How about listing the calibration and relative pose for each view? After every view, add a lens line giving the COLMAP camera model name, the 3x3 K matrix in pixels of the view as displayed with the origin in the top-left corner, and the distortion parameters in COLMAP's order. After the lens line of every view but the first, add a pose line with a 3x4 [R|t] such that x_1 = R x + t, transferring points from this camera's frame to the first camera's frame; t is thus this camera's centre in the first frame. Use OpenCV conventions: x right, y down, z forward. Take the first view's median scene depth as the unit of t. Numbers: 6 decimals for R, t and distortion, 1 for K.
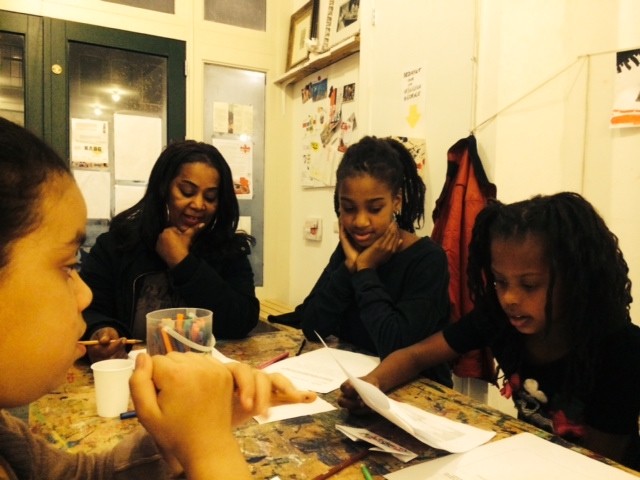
lens RADIAL K [[560.5, 0, 322.6], [0, 560.5, 239.8], [0, 0, 1]] dist [0.058586, -0.002928]
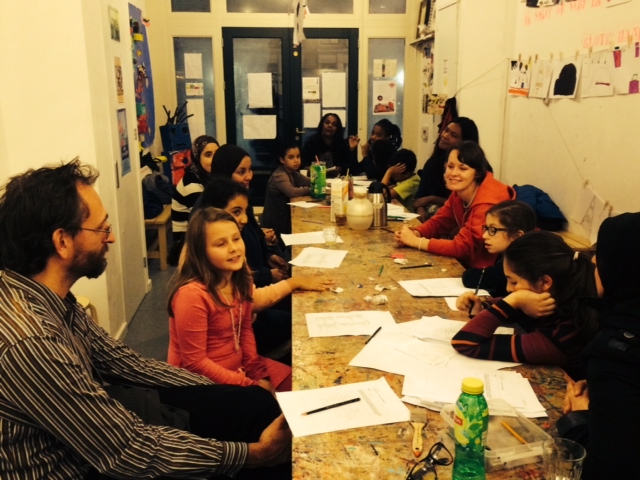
lens RADIAL K [[651.8, 0, 320.7], [0, 651.8, 240.1], [0, 0, 1]] dist [0.077838, 0.000000]
pose [[0.916128, 0.066732, -0.395293, 0.563288], [0.004764, 0.984166, 0.177186, -0.055884], [0.400858, -0.164208, 0.901304, -1.141714]]
